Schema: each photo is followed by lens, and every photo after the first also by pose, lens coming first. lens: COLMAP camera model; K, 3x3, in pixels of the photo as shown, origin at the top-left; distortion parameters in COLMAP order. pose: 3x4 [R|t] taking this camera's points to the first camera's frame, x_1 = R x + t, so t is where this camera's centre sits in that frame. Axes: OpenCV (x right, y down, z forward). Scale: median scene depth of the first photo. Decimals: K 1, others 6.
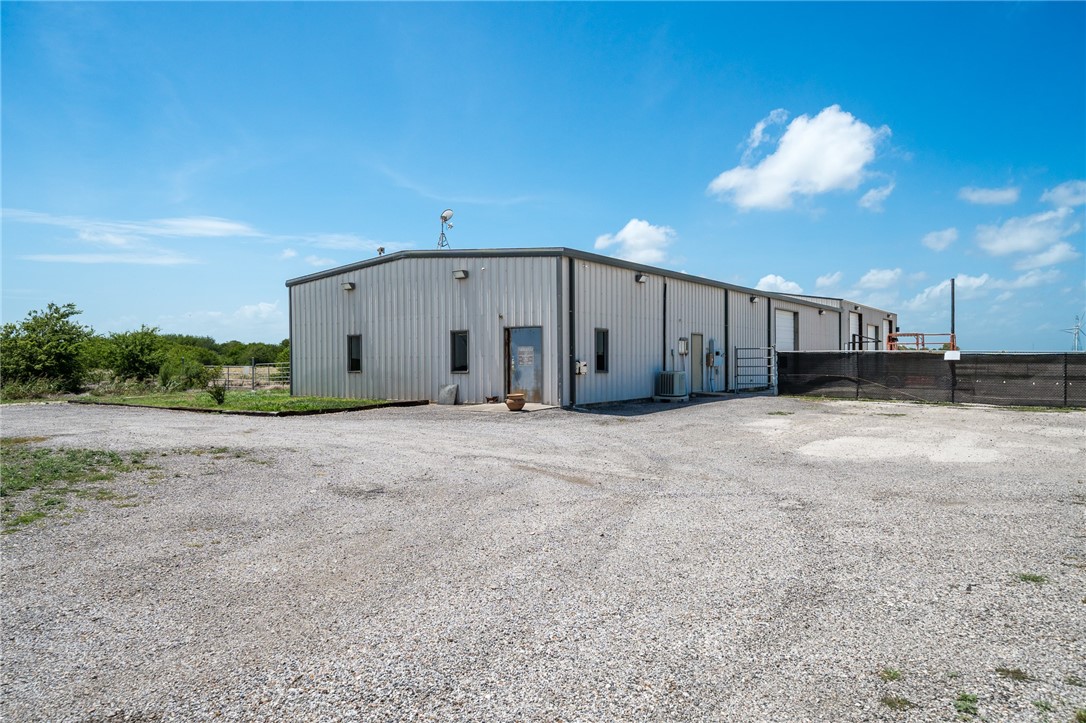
lens RADIAL K [[709.1, 0, 537.1], [0, 709.1, 359.2], [0, 0, 1]] dist [-0.004907, -0.000165]
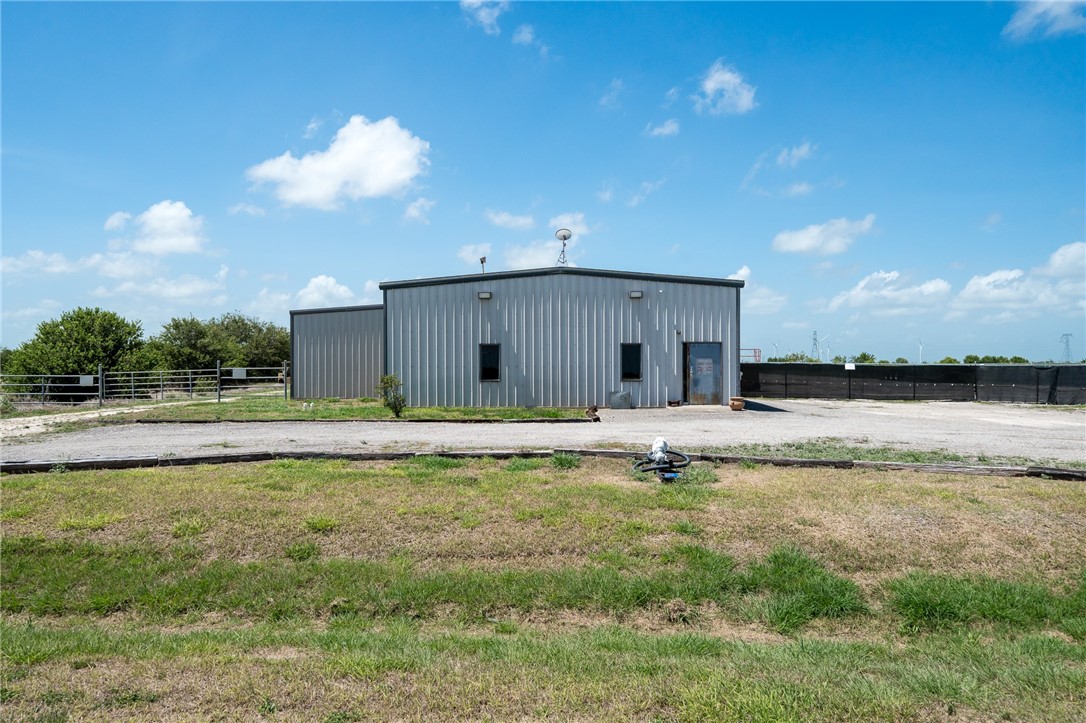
lens RADIAL K [[747.9, 0, 542.6], [0, 747.9, 360.0], [0, 0, 1]] dist [-0.009518, -0.001444]
pose [[0.829553, 0.008223, 0.558368, -0.899410], [-0.004347, 0.999956, -0.008268, -0.003475], [-0.558412, 0.004432, 0.829552, 0.084159]]
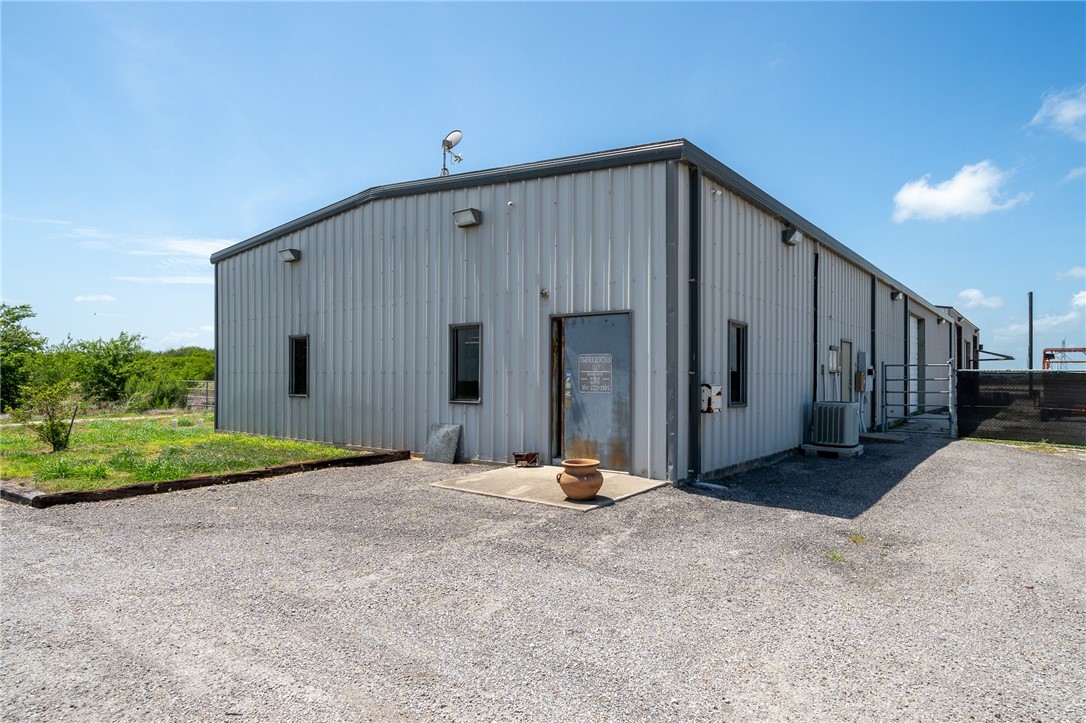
lens RADIAL K [[626.6, 0, 548.6], [0, 626.6, 370.2], [0, 0, 1]] dist [0.000135, -0.000096]
pose [[0.999812, 0.010314, -0.016430, -0.038456], [-0.010450, 0.999912, -0.008223, -0.002350], [0.016344, 0.008393, 0.999831, 0.528458]]
